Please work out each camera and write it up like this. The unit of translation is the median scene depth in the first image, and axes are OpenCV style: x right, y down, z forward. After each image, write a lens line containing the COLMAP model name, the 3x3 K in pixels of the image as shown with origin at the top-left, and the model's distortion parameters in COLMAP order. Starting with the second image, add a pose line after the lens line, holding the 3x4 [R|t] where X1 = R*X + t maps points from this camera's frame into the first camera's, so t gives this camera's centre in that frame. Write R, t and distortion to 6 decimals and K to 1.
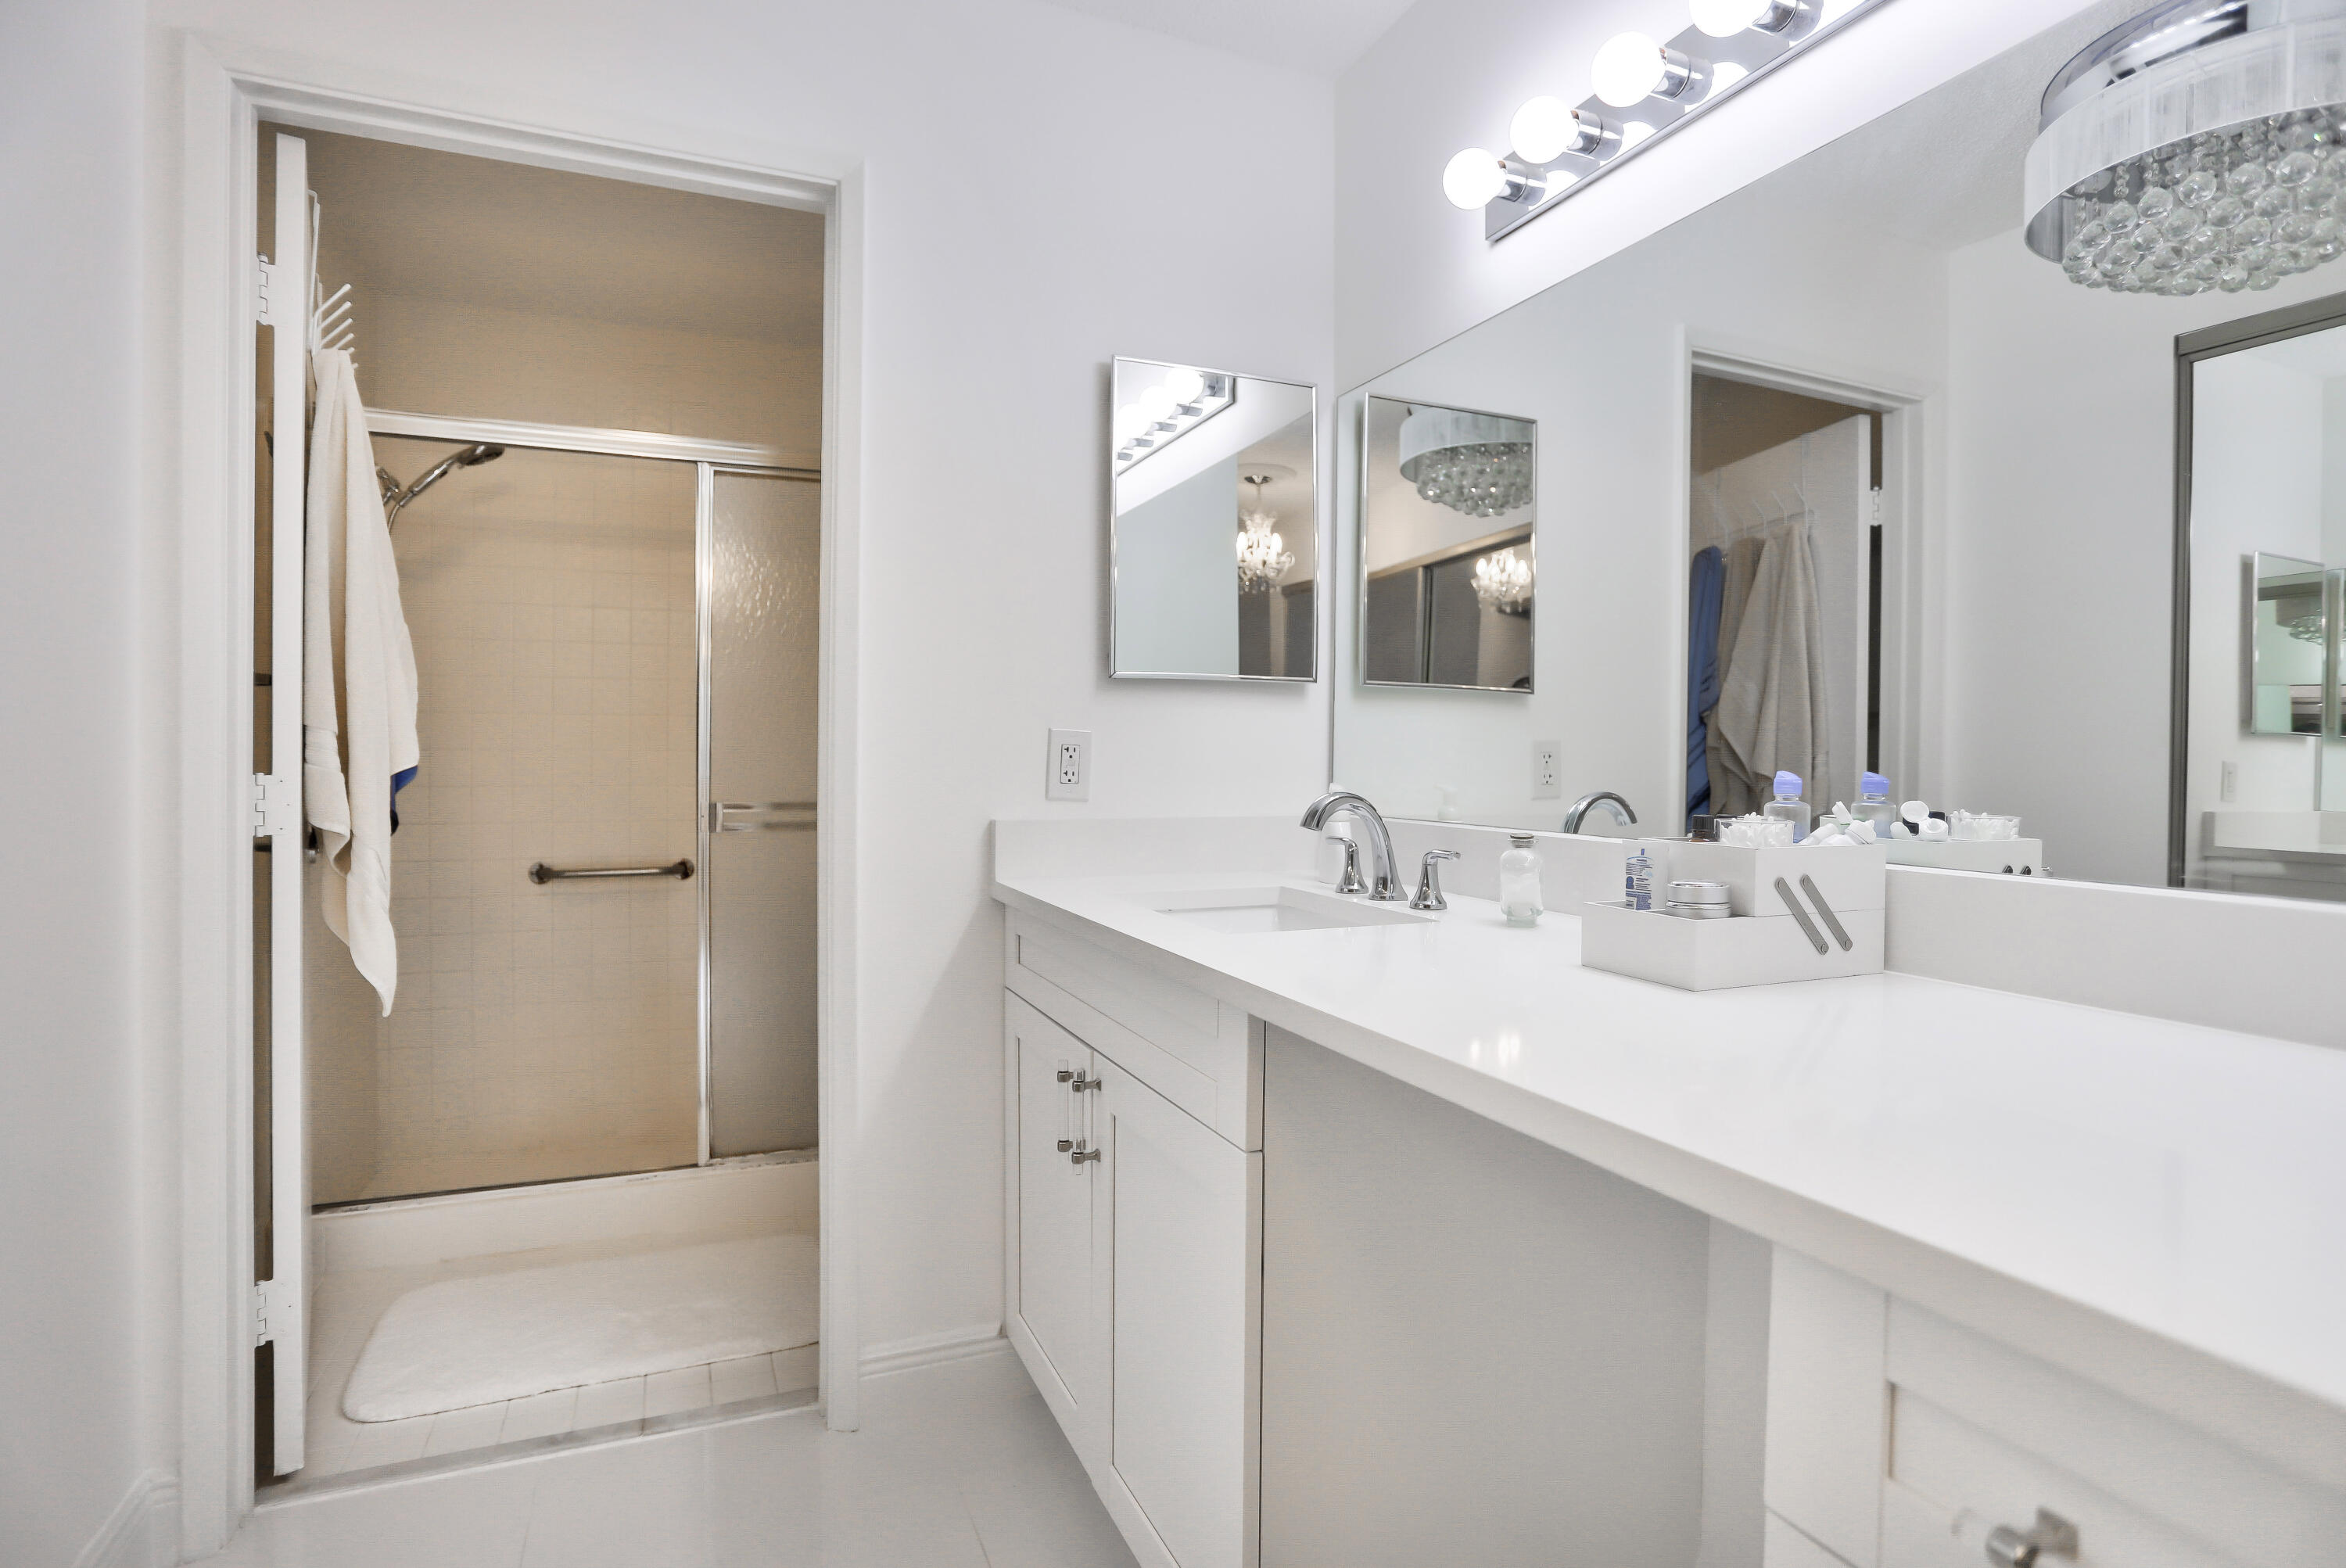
lens RADIAL K [[1160.0, 0, 1173.3], [0, 1160.0, 791.3], [0, 0, 1]] dist [-0.060330, 0.033660]
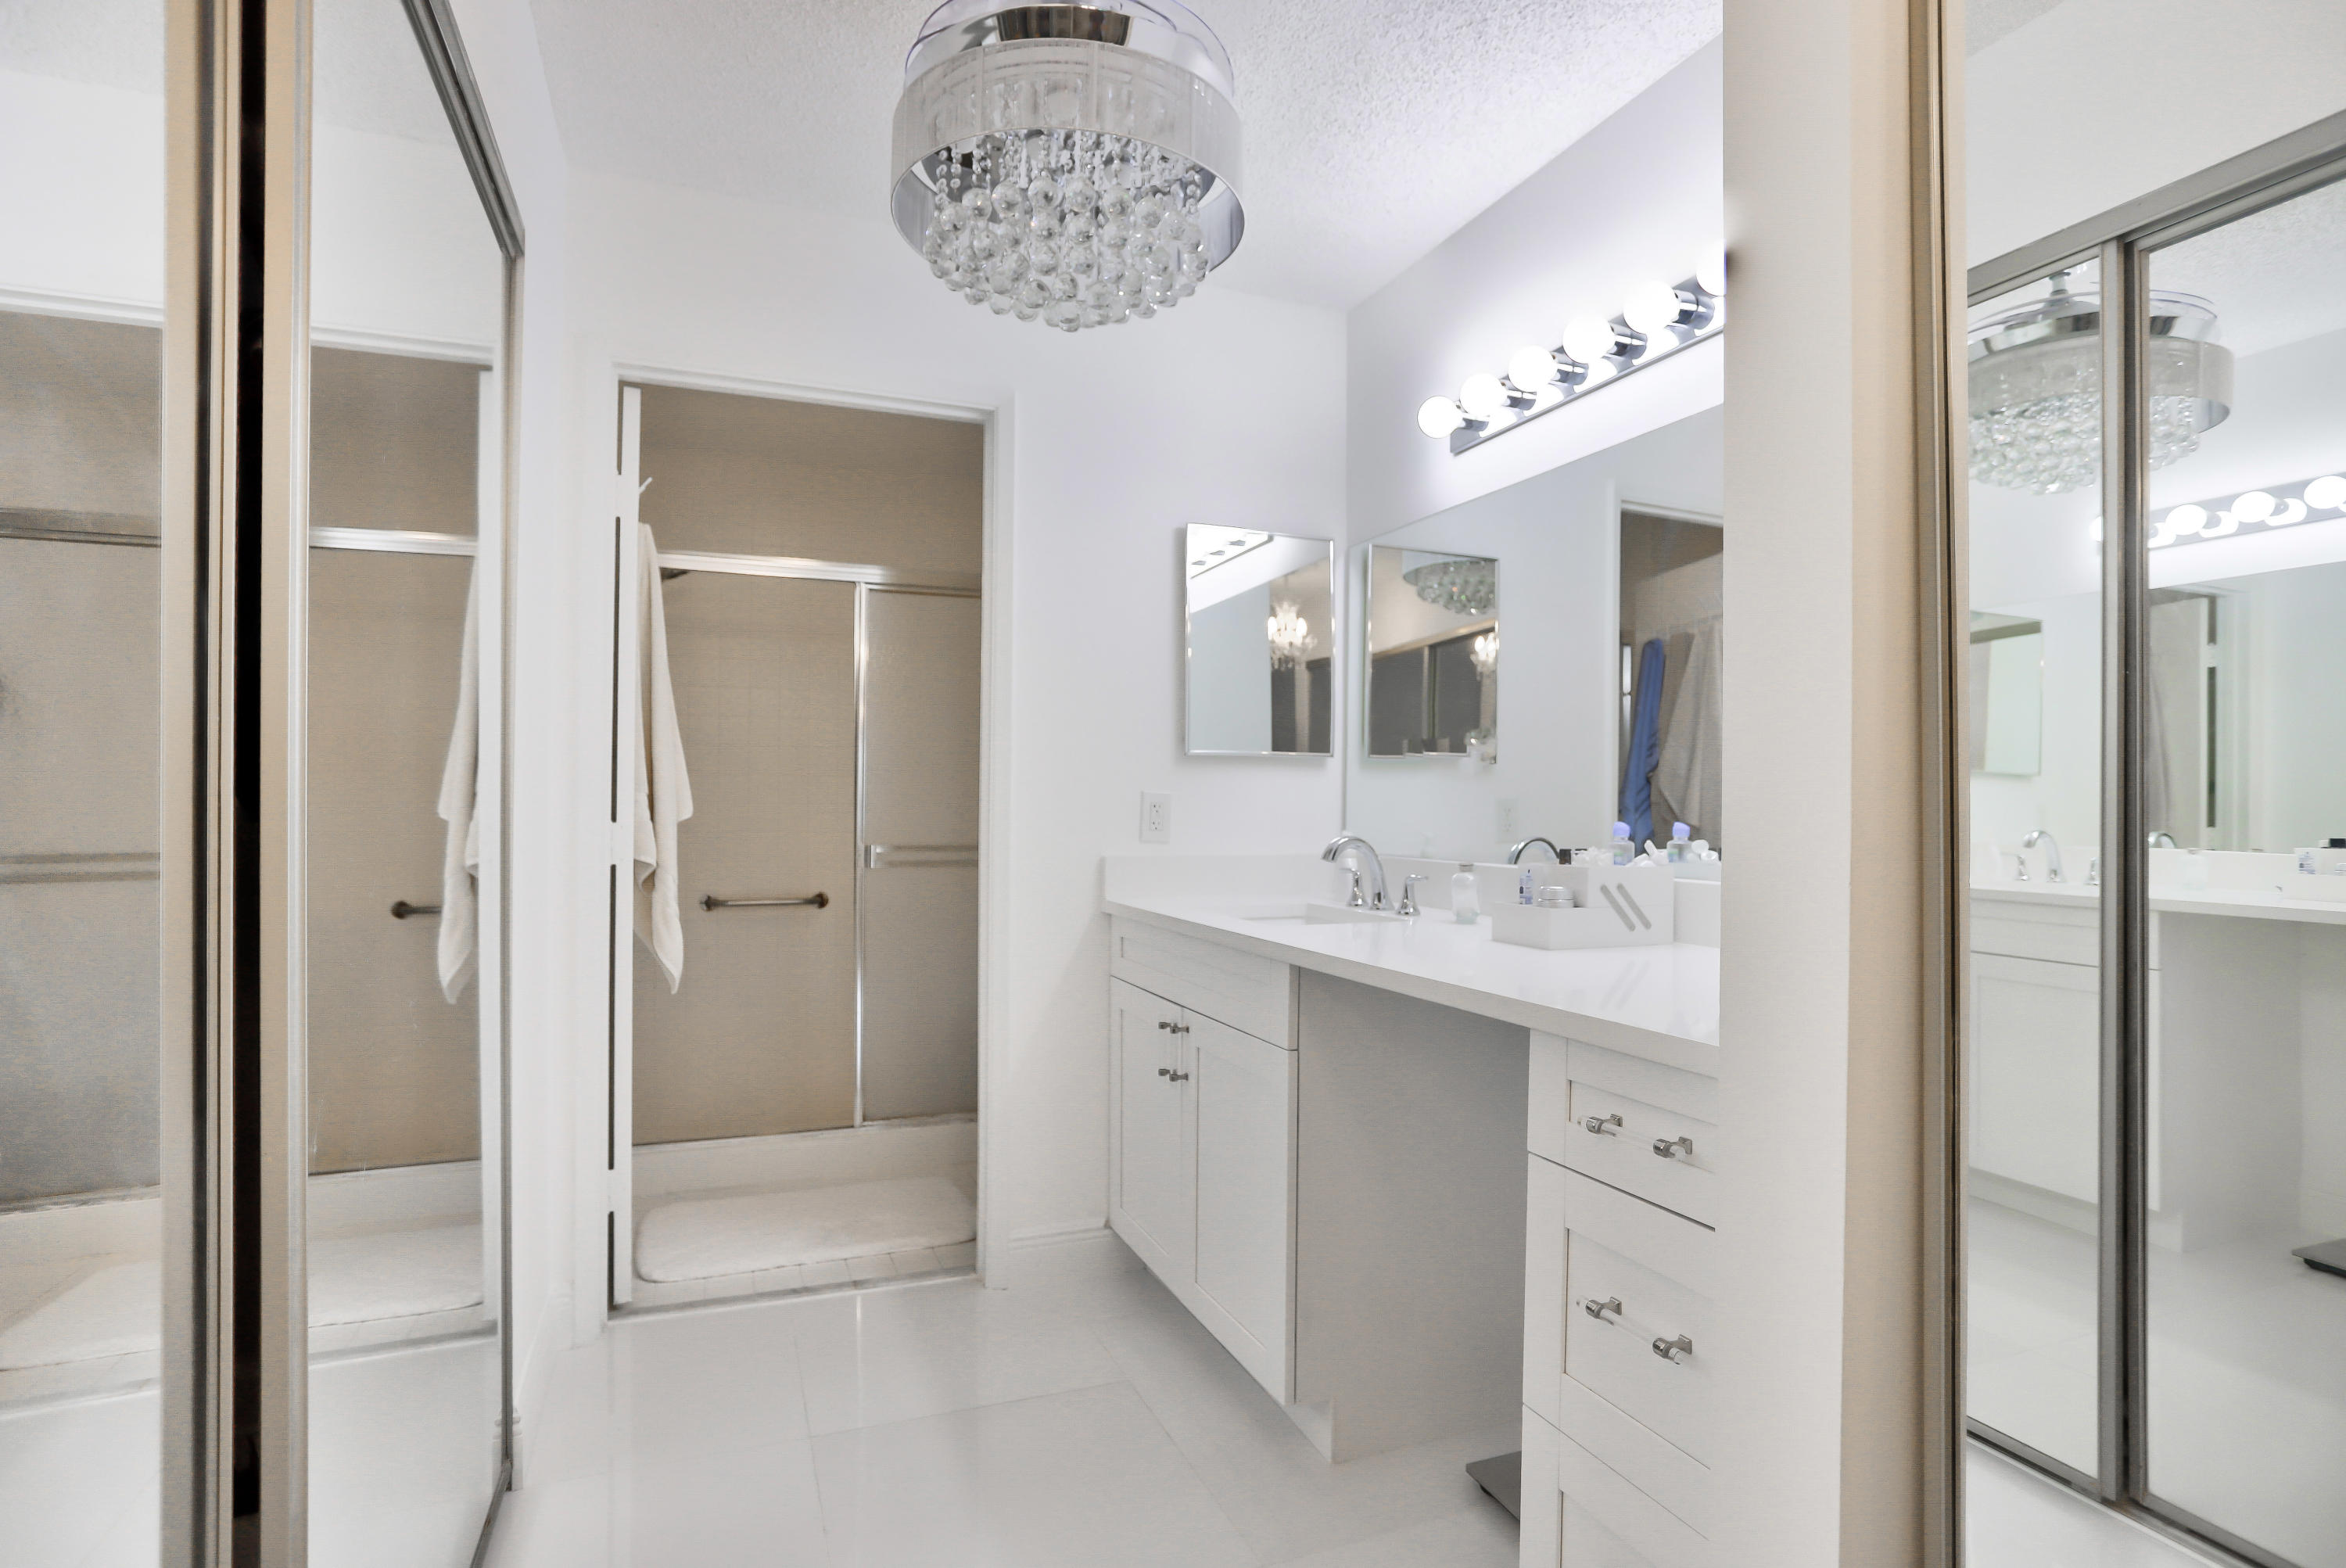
lens RADIAL K [[1130.9, 0, 1173.5], [0, 1130.9, 822.7], [0, 0, 1]] dist [-0.047013, 0.030147]
pose [[0.999759, 0.001225, -0.021941, -0.039911], [-0.001564, 0.999879, -0.015455, 0.005497], [0.021919, 0.015485, 0.999640, -0.376403]]
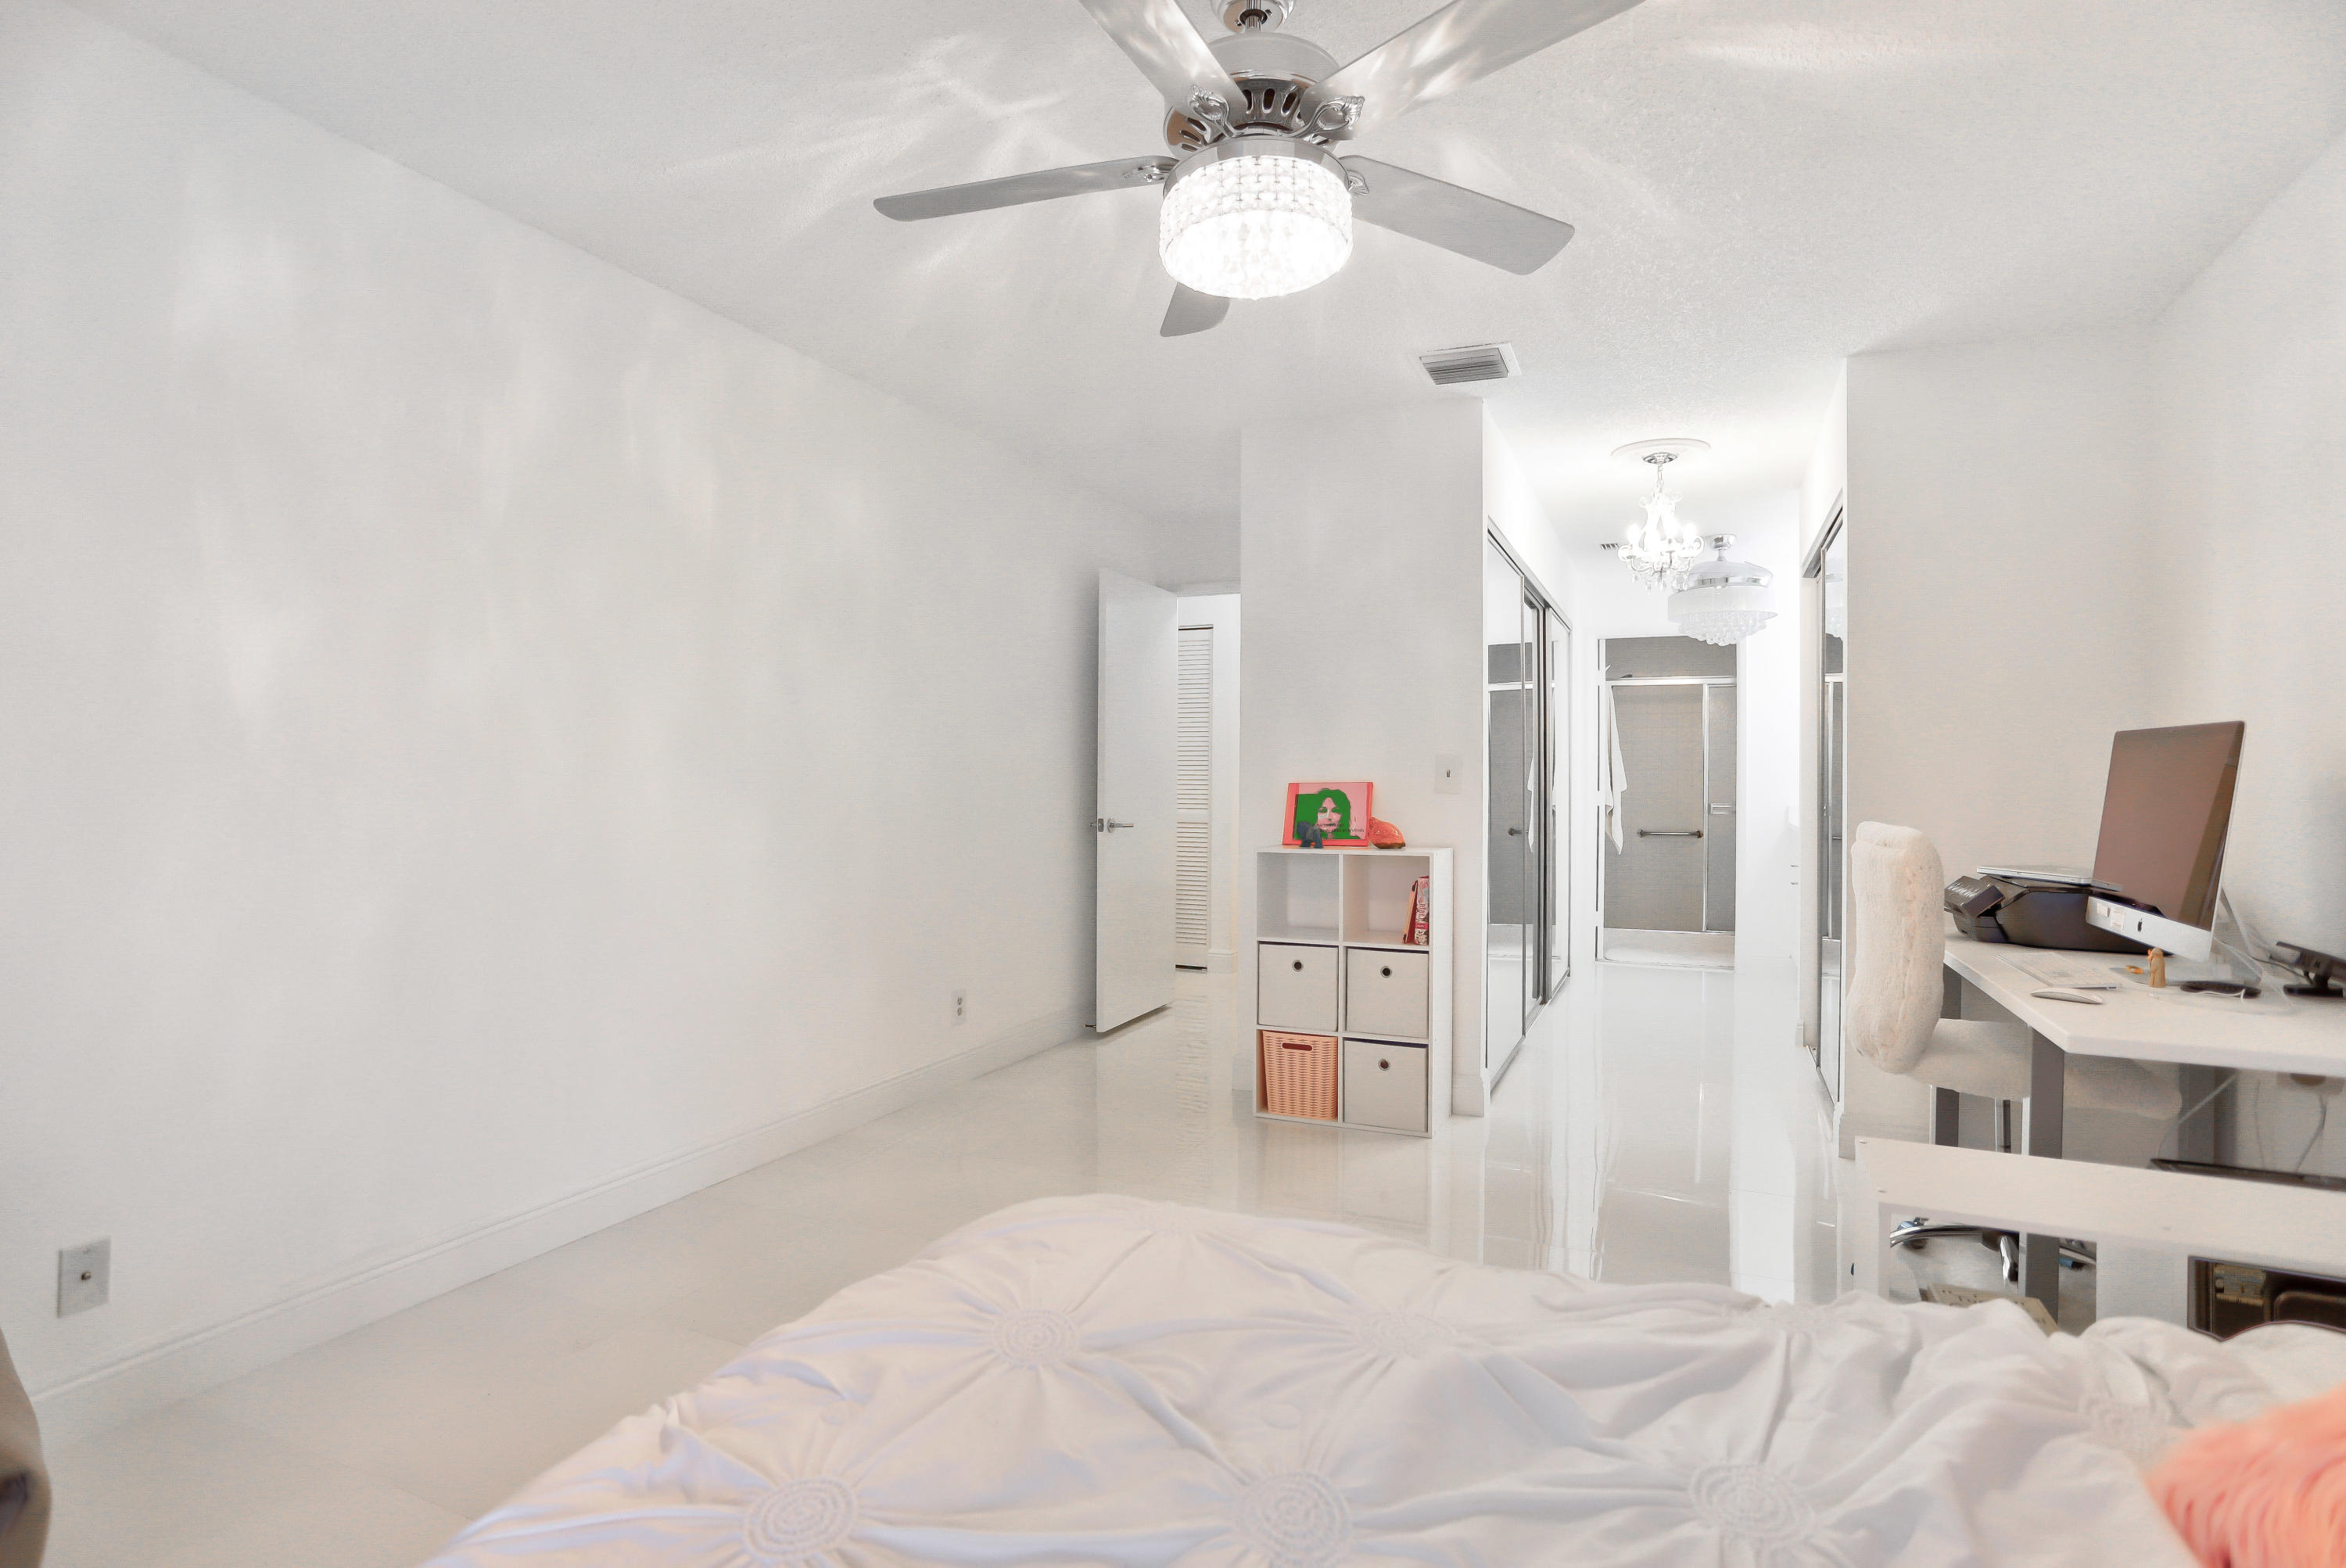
lens RADIAL K [[1160.0, 0, 1173.3], [0, 1160.0, 791.3], [0, 0, 1]] dist [-0.060330, 0.033660]
pose [[0.671526, -0.008772, -0.740929, 1.139061], [-0.012301, 0.999660, -0.022983, 0.089755], [0.740879, 0.024548, 0.671190, -2.650449]]
